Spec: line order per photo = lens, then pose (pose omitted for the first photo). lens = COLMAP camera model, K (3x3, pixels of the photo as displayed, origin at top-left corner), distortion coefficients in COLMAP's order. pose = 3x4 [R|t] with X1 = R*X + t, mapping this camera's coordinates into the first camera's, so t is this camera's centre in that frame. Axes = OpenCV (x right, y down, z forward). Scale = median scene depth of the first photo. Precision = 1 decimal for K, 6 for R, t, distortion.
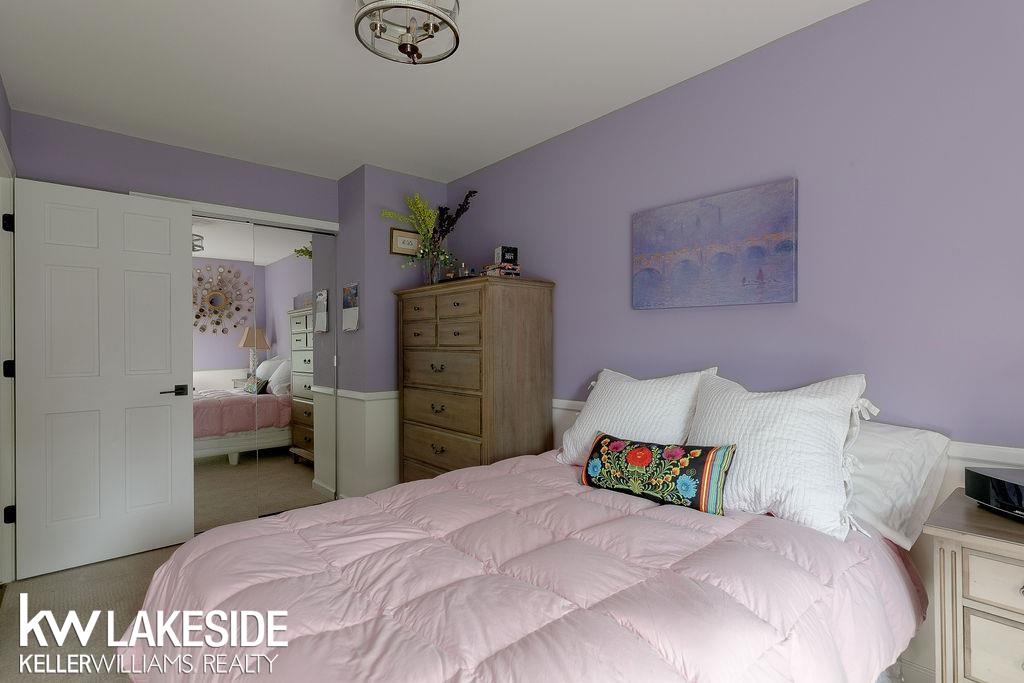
lens RADIAL K [[504.9, 0, 513.8], [0, 504.9, 337.3], [0, 0, 1]] dist [0.003801, -0.002151]
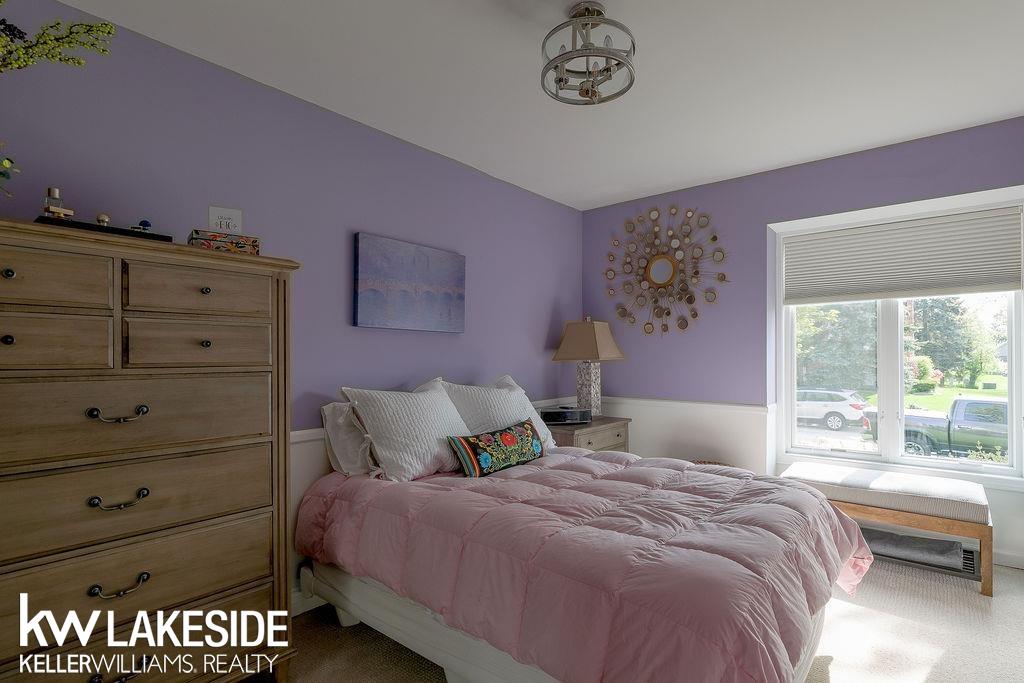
lens RADIAL K [[504.9, 0, 513.3], [0, 504.9, 351.4], [0, 0, 1]] dist [0.003801, -0.002151]
pose [[-0.152498, 0.014750, 0.988194, -0.727477], [-0.005169, 0.999863, -0.015722, 0.008540], [-0.988290, -0.007506, -0.152401, 0.763330]]
